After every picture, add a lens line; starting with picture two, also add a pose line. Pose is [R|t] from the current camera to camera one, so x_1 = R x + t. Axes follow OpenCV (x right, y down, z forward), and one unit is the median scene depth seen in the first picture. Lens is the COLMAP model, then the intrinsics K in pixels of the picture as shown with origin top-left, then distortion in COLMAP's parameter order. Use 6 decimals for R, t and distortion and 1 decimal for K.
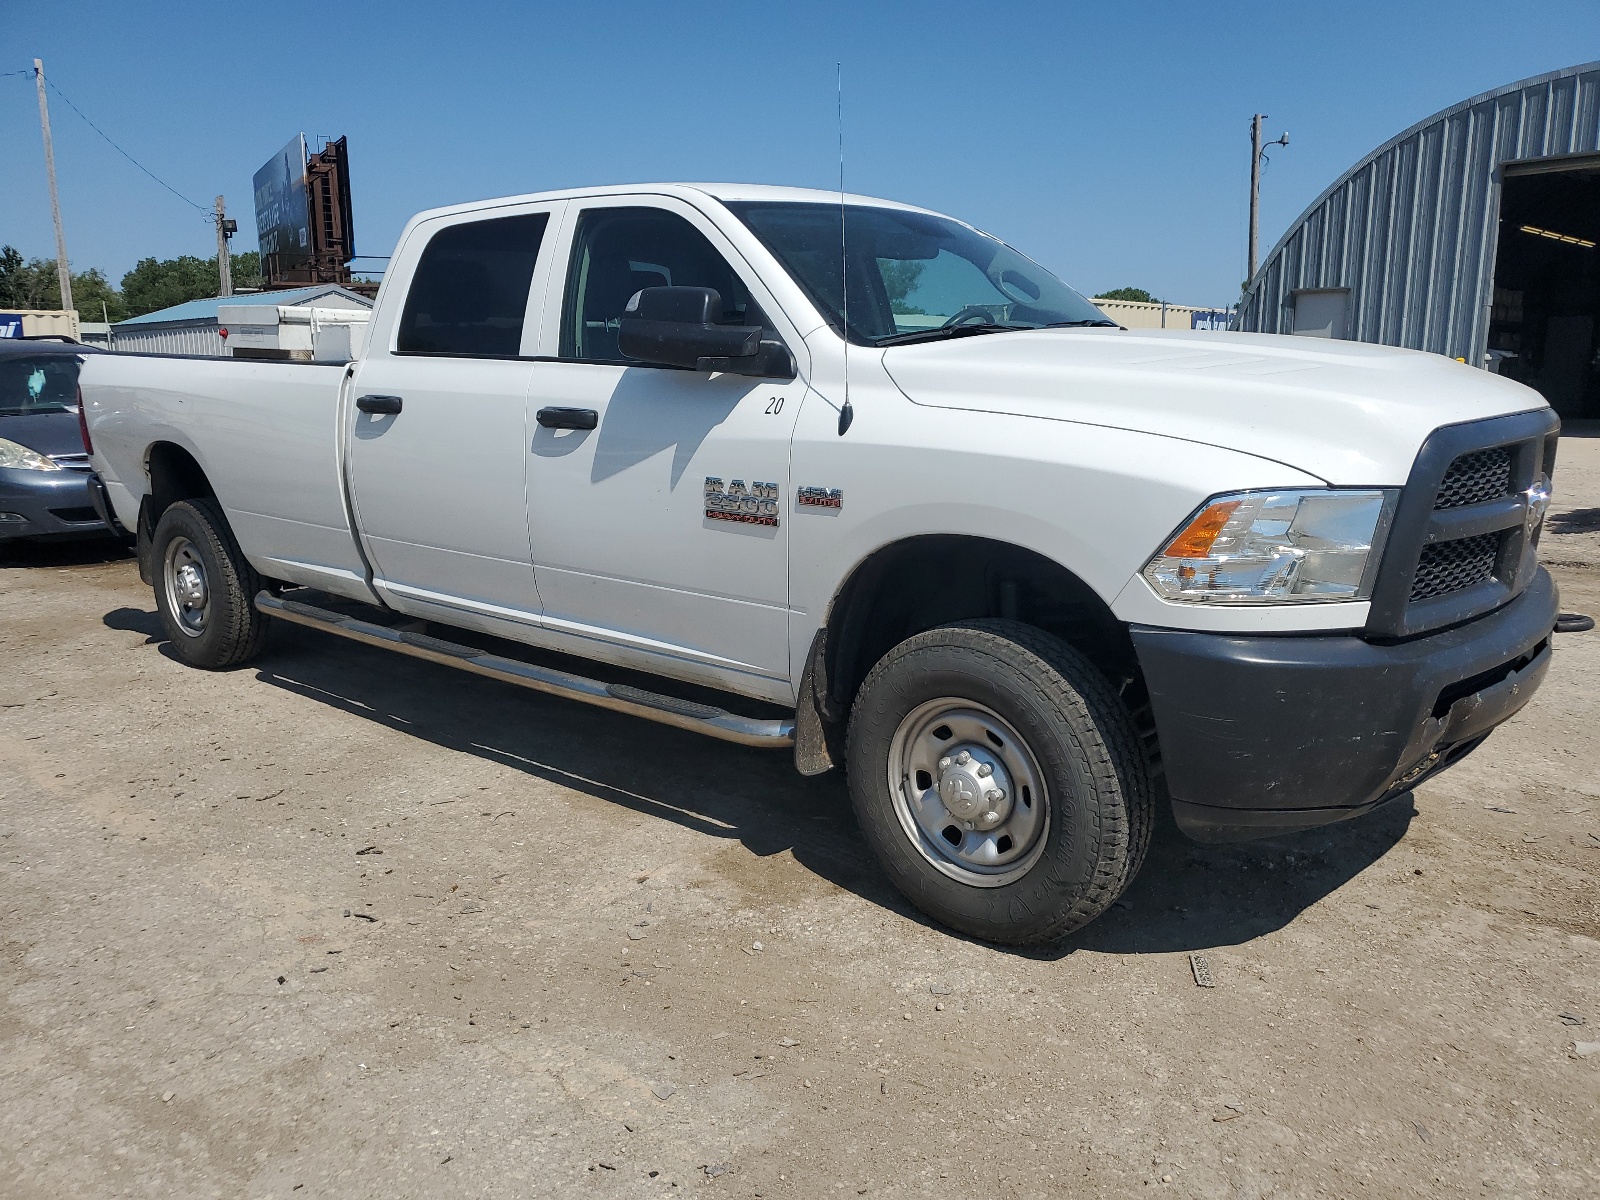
lens RADIAL K [[1252.4, 0, 800.8], [0, 1252.4, 613.7], [0, 0, 1]] dist [-0.009146, 0.015510]
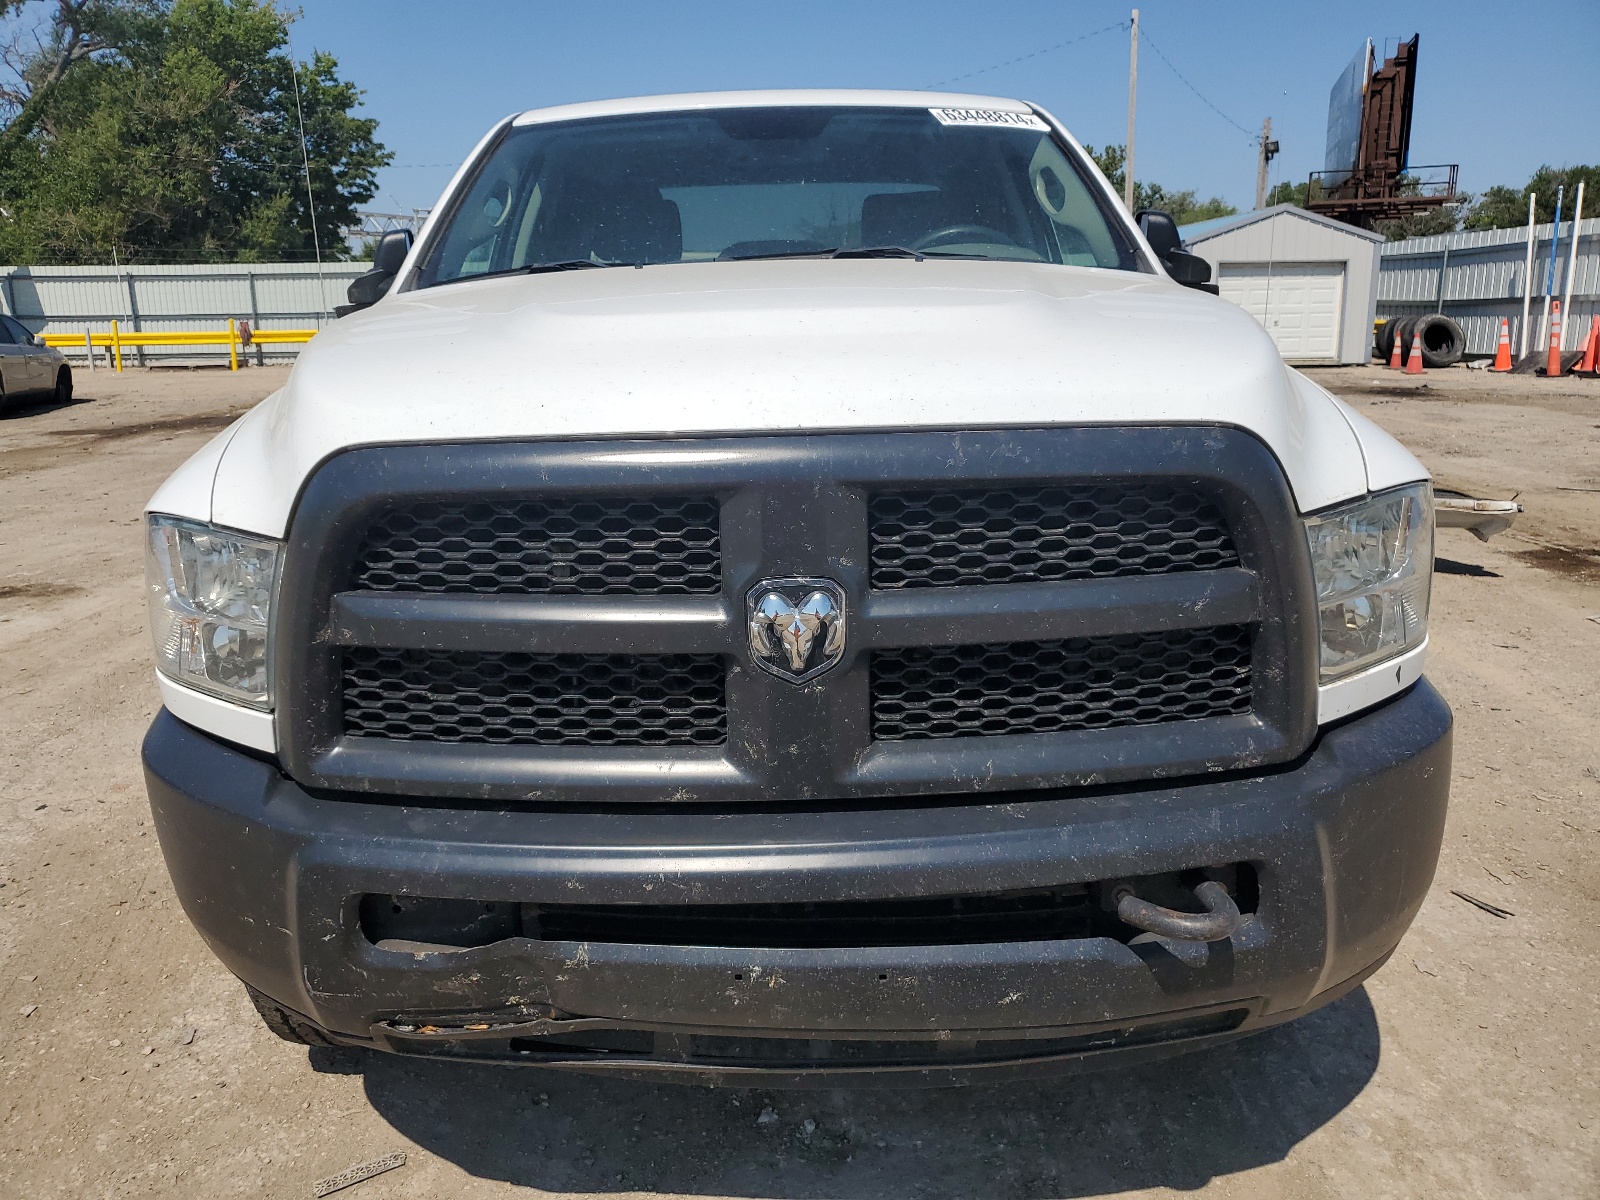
lens RADIAL K [[1252.4, 0, 799.7], [0, 1252.4, 585.4], [0, 0, 1]] dist [-0.009146, 0.015510]
pose [[0.651115, 0.162725, -0.741330, 0.094077], [-0.132920, 0.986099, 0.099708, -0.015075], [0.747249, 0.033616, 0.663693, 0.067869]]
